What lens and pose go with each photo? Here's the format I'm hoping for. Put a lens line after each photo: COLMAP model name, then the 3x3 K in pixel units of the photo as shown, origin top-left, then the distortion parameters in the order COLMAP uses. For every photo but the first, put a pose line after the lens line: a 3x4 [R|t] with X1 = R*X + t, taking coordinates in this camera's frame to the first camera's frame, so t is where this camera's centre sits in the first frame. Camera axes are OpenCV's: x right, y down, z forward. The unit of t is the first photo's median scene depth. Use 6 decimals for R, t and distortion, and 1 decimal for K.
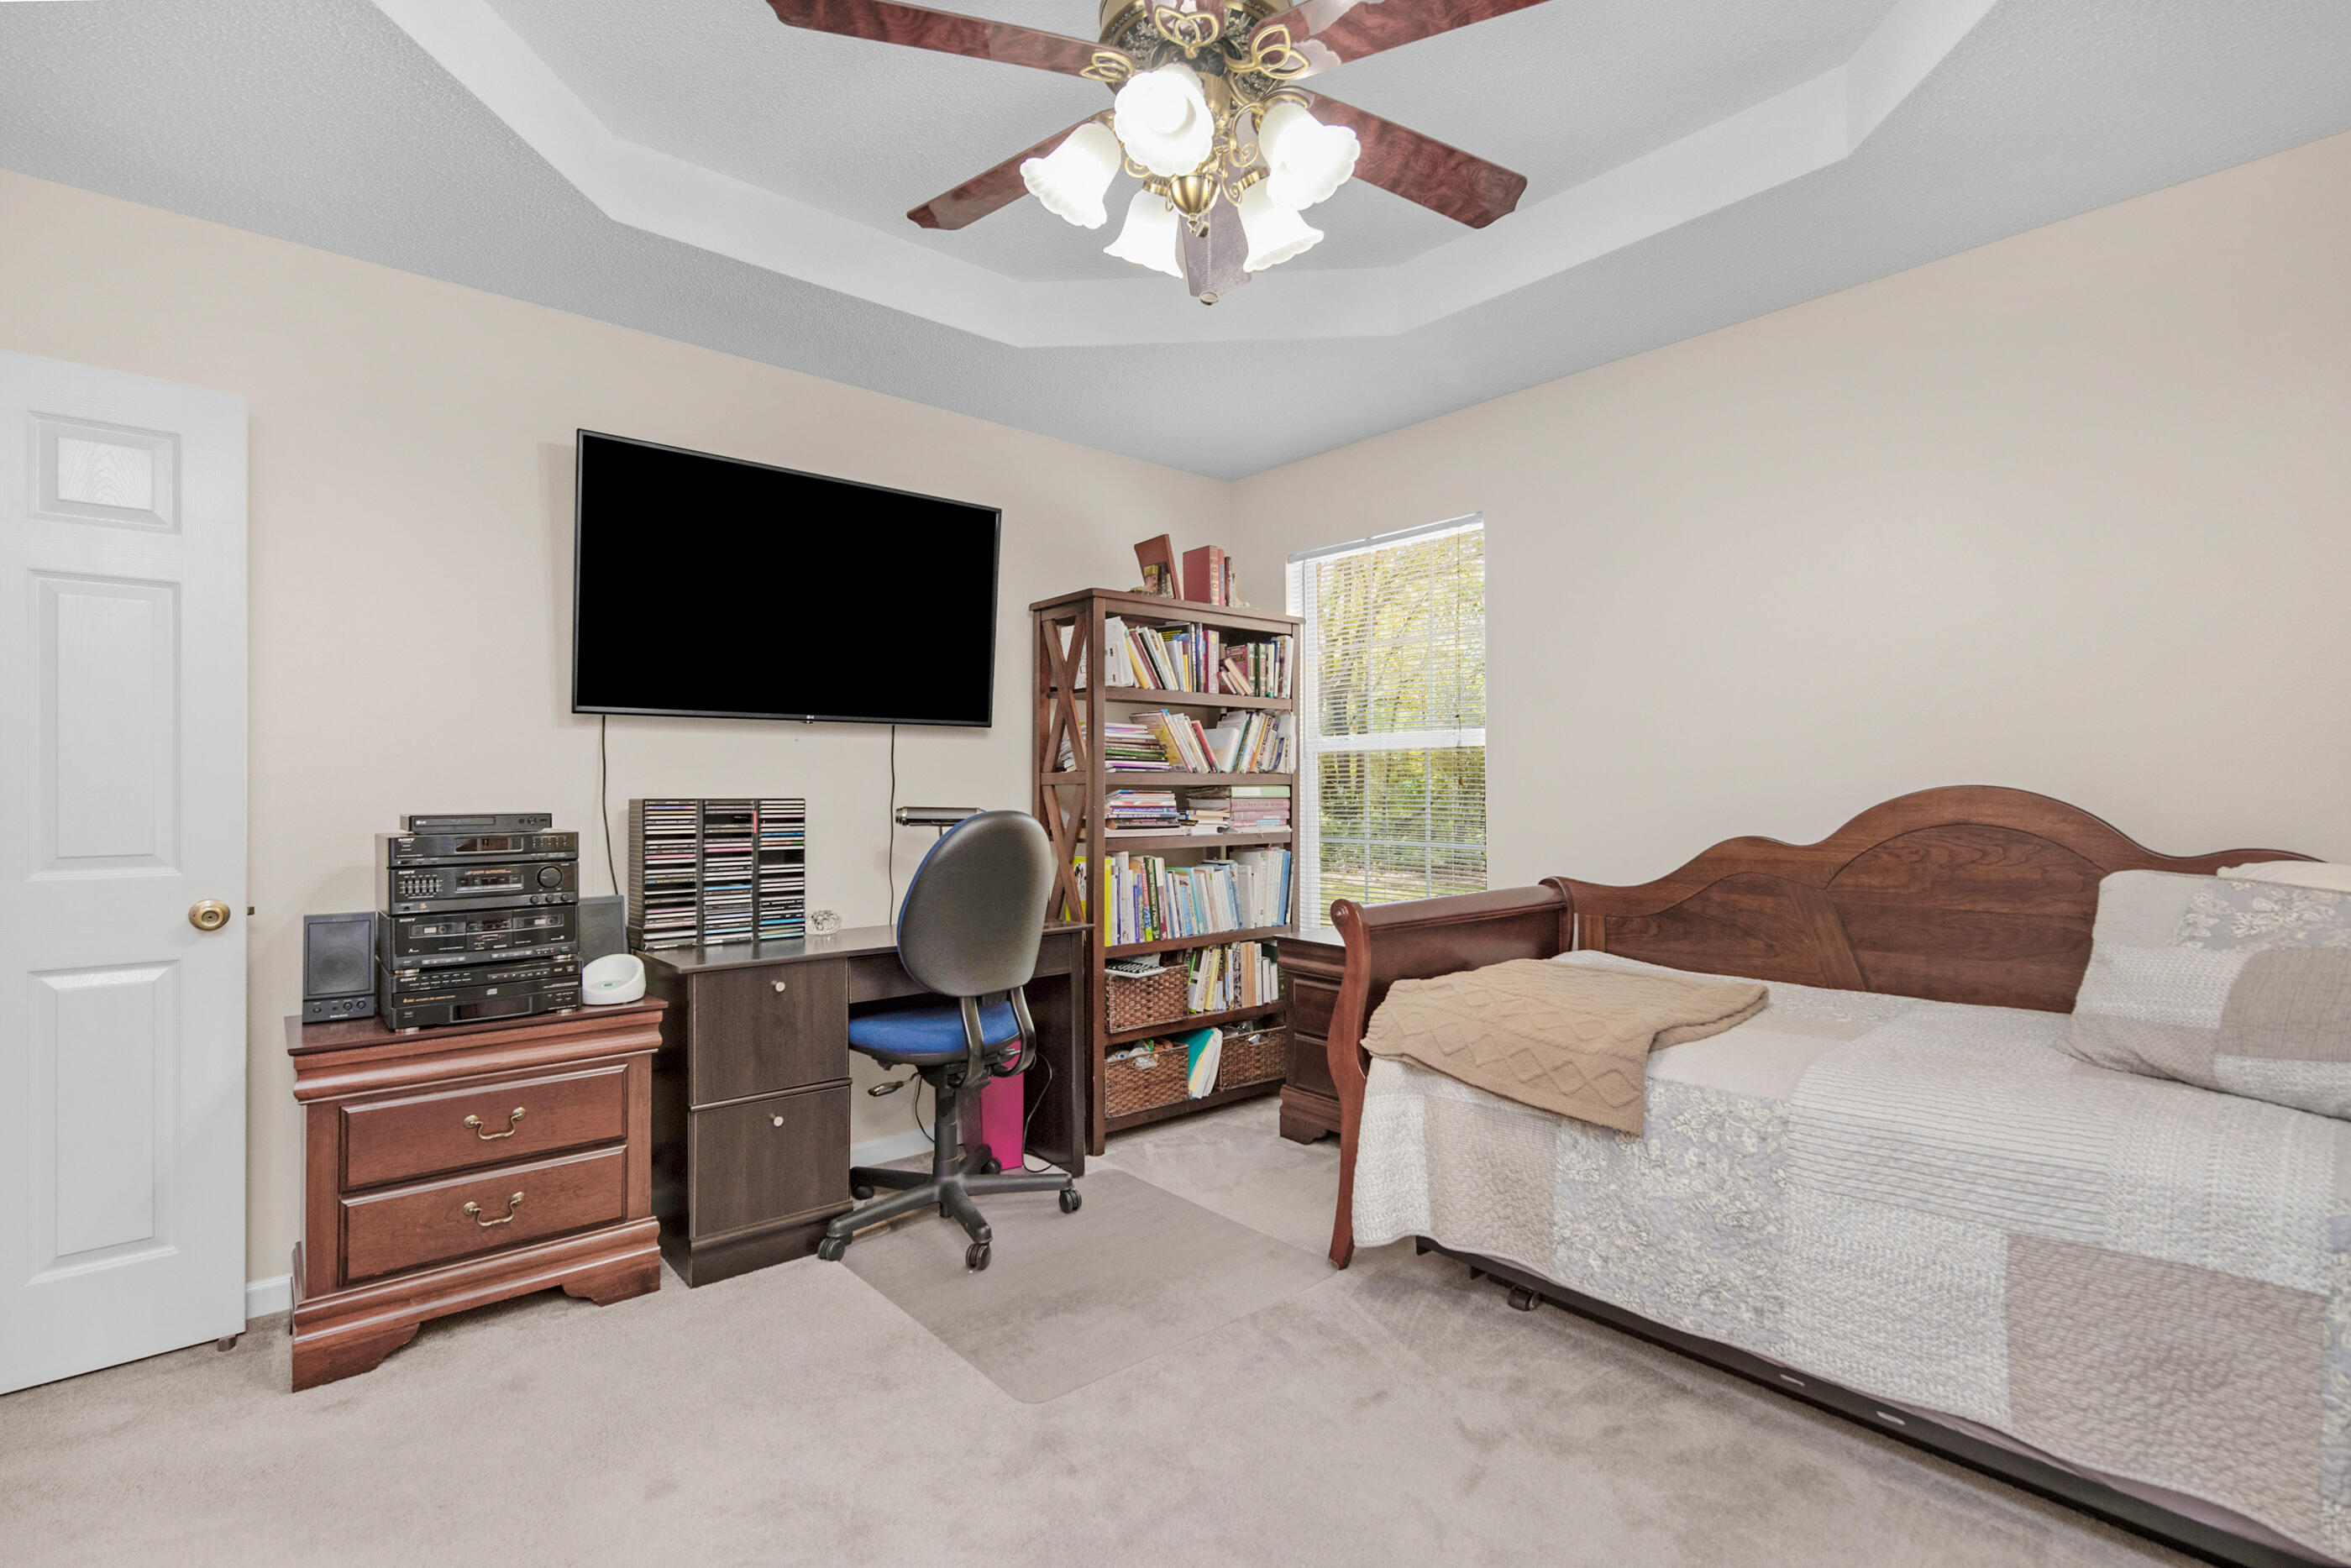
lens RADIAL K [[1069.9, 0, 1156.9], [0, 1069.9, 784.6], [0, 0, 1]] dist [0.004080, -0.002172]
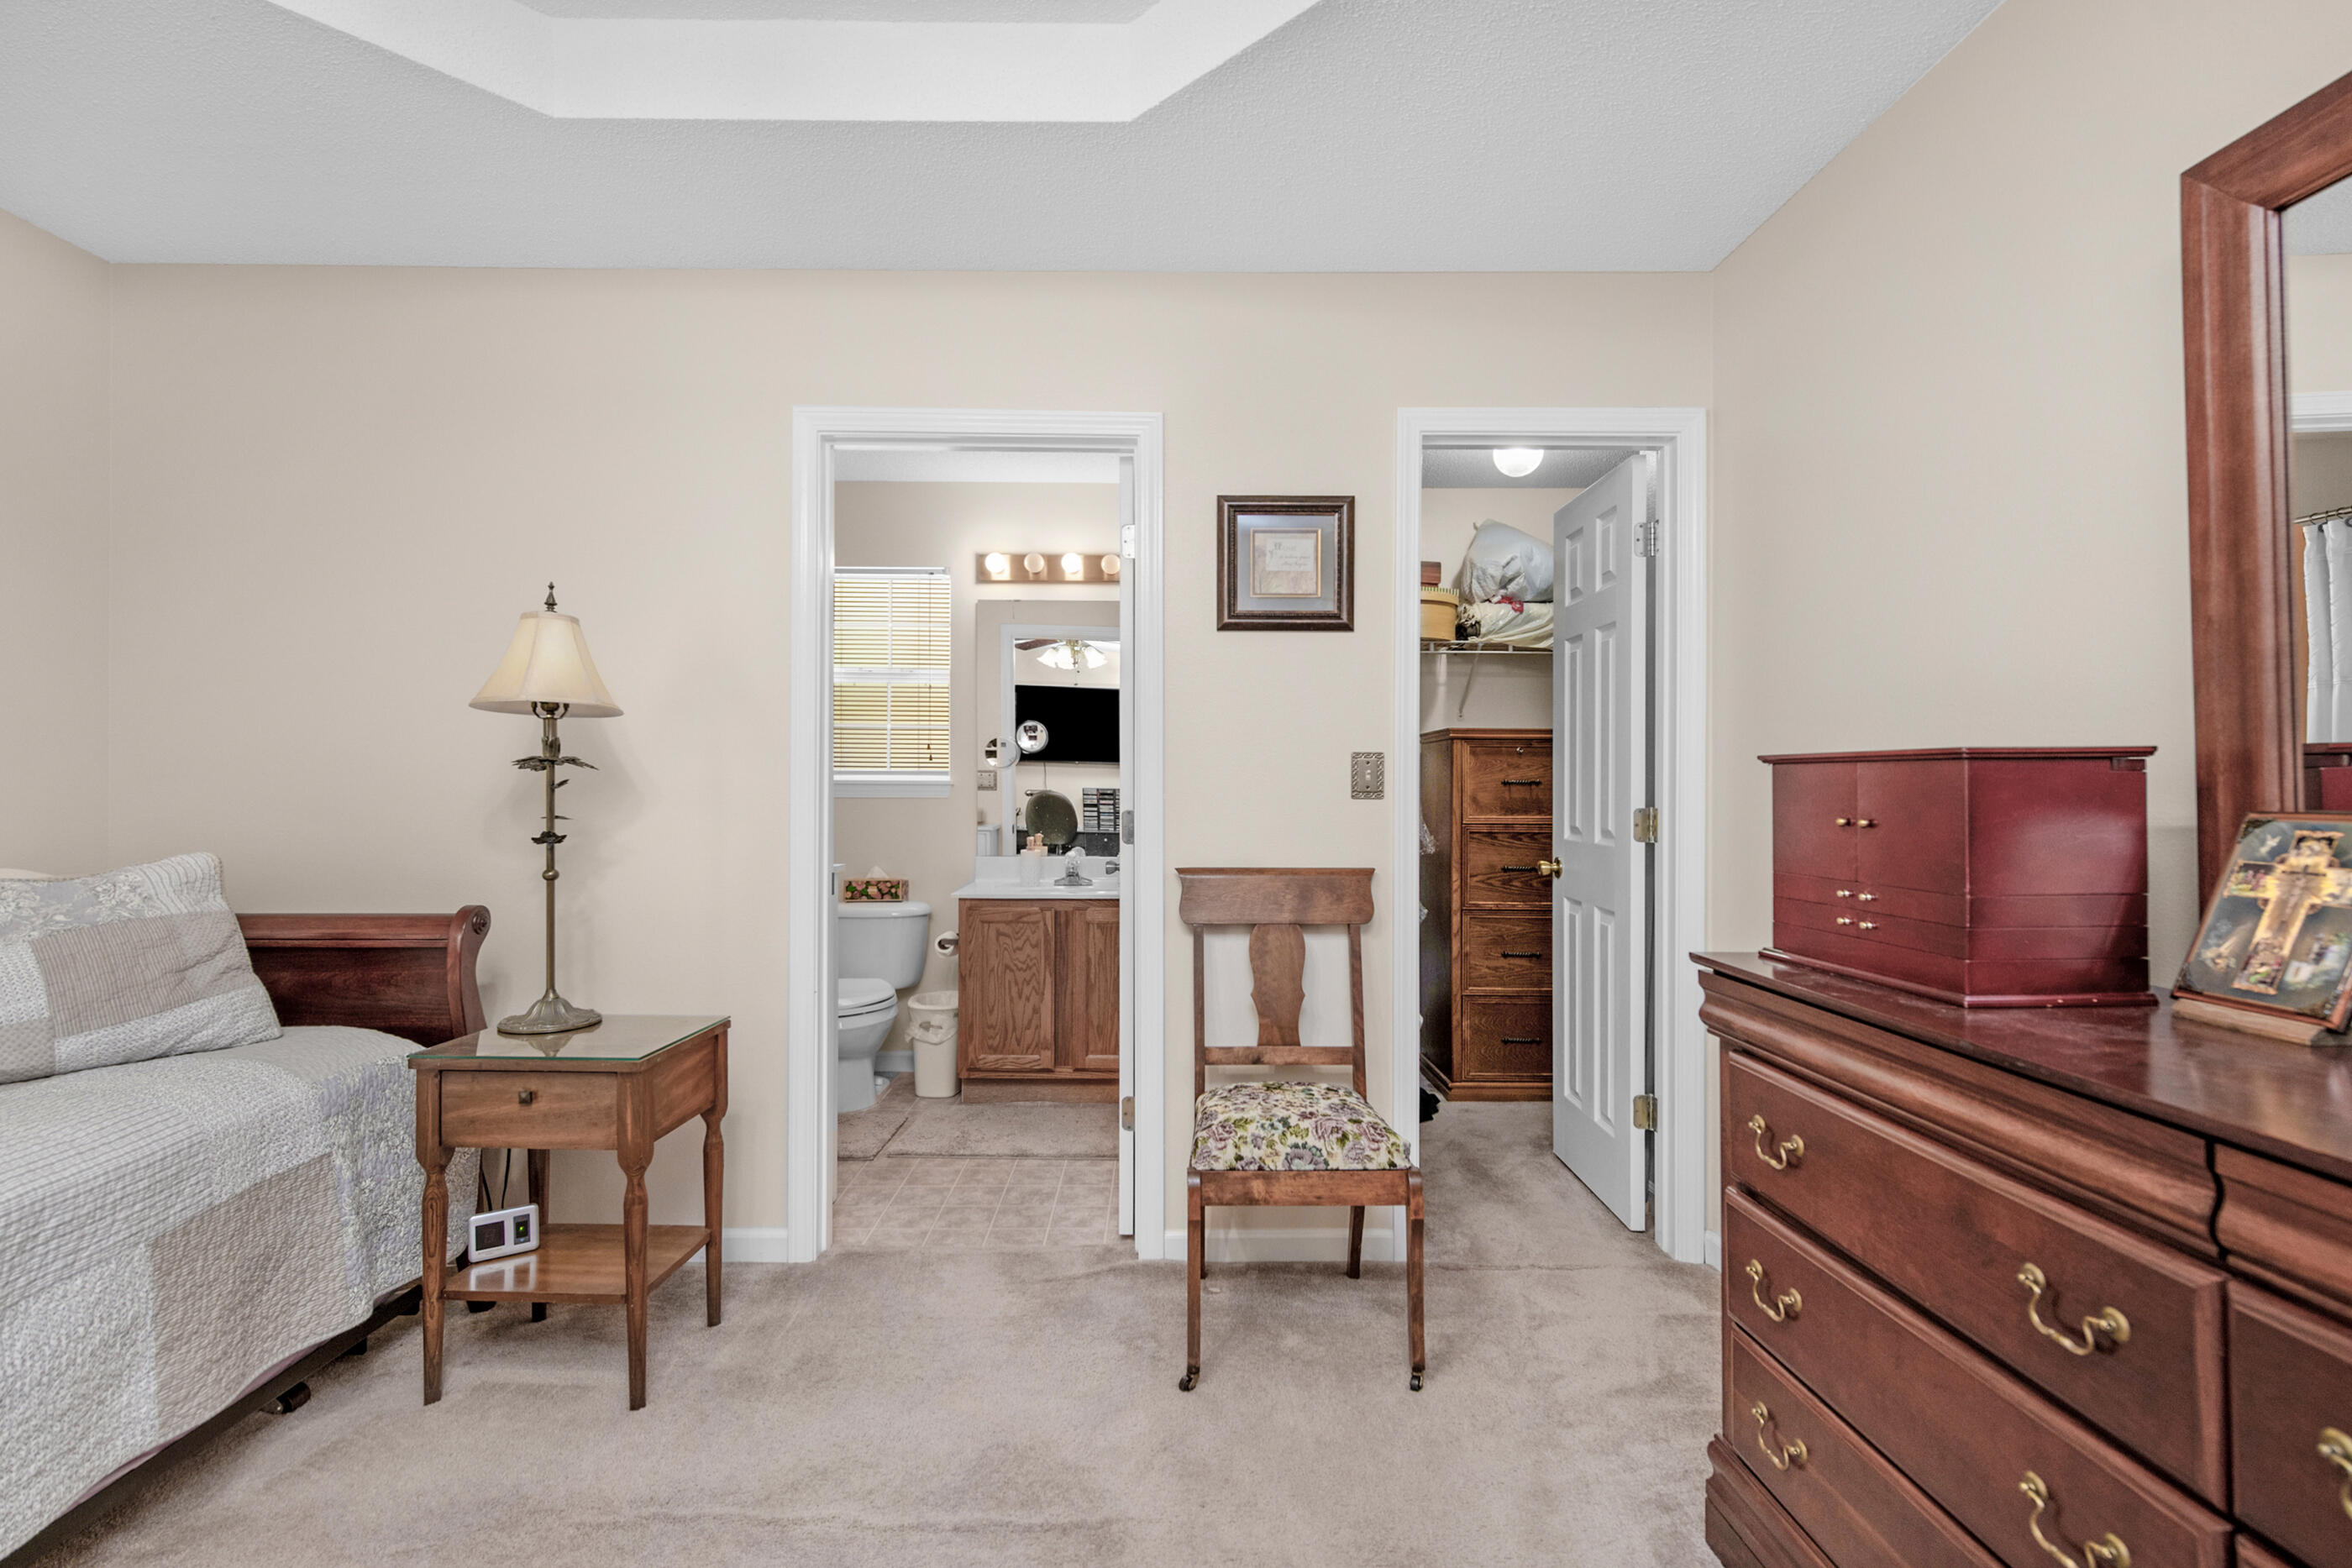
lens RADIAL K [[1018.7, 0, 1185.6], [0, 1018.7, 780.7], [0, 0, 1]] dist [-0.001540, -0.000881]
pose [[-0.766918, 0.006513, 0.641712, -0.360982], [-0.007381, 0.999793, -0.018968, 0.006660], [-0.641703, -0.019284, -0.766711, 0.769494]]
